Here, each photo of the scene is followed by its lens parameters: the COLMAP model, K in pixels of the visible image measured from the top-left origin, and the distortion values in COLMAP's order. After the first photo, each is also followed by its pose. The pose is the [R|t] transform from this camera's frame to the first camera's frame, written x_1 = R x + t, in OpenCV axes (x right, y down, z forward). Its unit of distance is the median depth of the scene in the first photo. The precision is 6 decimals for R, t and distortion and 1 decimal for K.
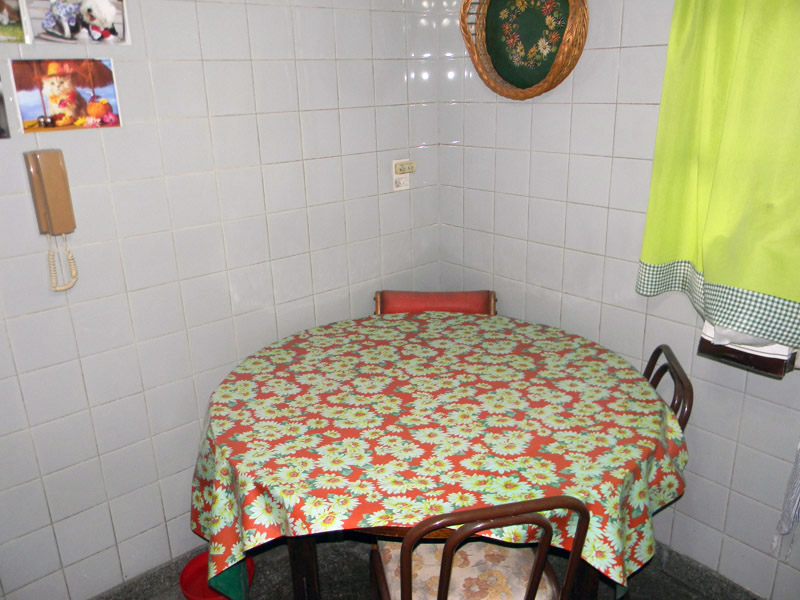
lens RADIAL K [[652.2, 0, 400.5], [0, 652.2, 298.1], [0, 0, 1]] dist [0.002836, 0.000105]
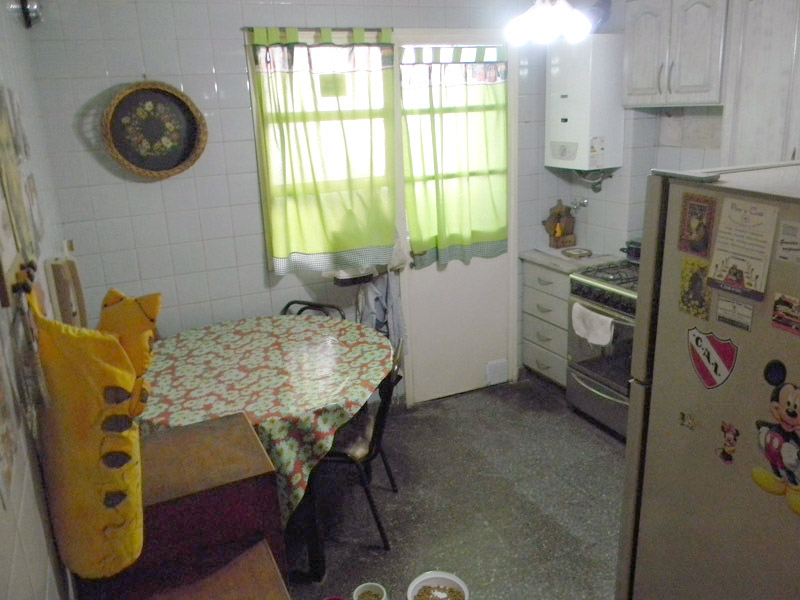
lens RADIAL K [[652.2, 0, 400.9], [0, 652.2, 300.3], [0, 0, 1]] dist [0.002836, 0.000105]
pose [[0.257281, -0.262608, 0.929970, -1.136375], [0.342562, 0.924653, 0.166335, -0.120680], [-0.903581, 0.275778, 0.327855, 0.137930]]
